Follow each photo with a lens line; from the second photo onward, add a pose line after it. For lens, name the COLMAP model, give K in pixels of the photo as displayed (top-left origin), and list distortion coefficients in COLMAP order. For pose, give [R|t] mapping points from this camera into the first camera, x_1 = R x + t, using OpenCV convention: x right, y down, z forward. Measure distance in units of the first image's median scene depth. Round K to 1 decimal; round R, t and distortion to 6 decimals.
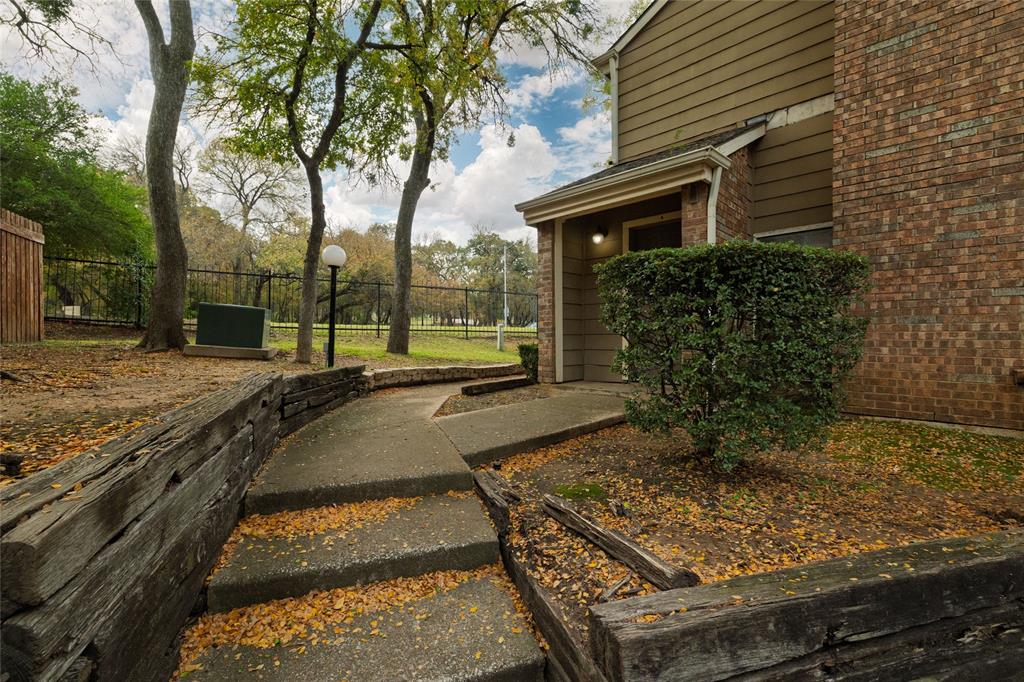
lens RADIAL K [[437.5, 0, 510.3], [0, 437.5, 340.2], [0, 0, 1]] dist [0.000739, 0.000027]
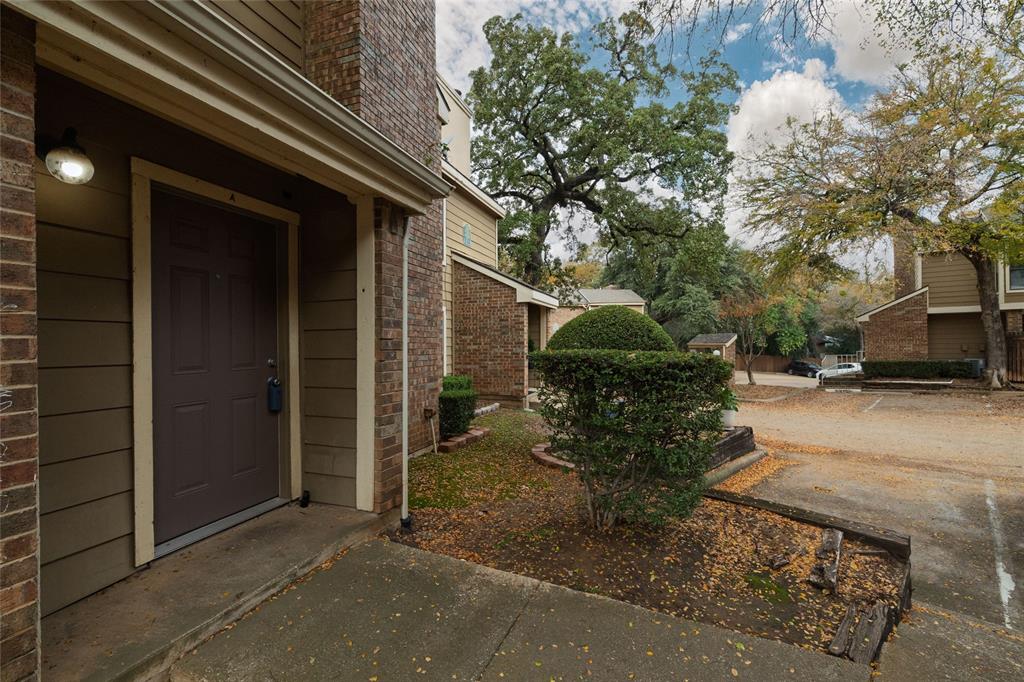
lens RADIAL K [[437.5, 0, 510.3], [0, 437.5, 340.2], [0, 0, 1]] dist [0.000739, 0.000027]
pose [[-0.427350, 0.002064, 0.904084, -0.222423], [0.000394, 0.999998, -0.002096, -0.102889], [-0.904086, -0.000540, -0.427350, 0.837775]]
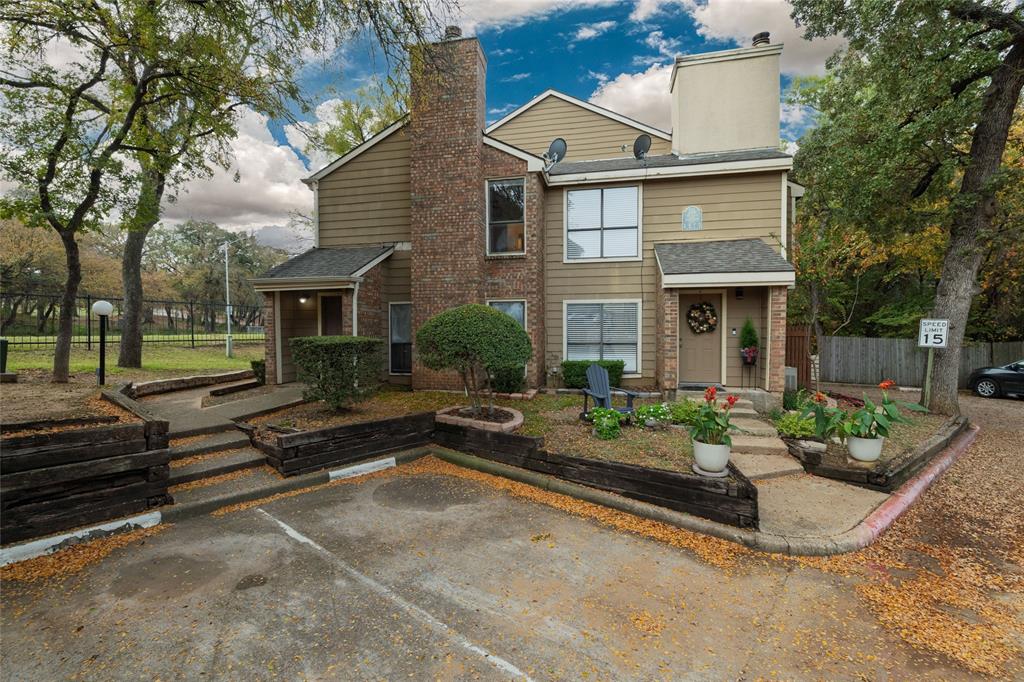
lens RADIAL K [[437.5, 0, 510.3], [0, 437.5, 340.2], [0, 0, 1]] dist [0.000739, 0.000027]
pose [[0.842585, -0.017698, 0.538272, -0.045233], [0.005619, 0.999694, 0.024073, -0.108208], [-0.538534, -0.017259, 0.842427, -0.909156]]
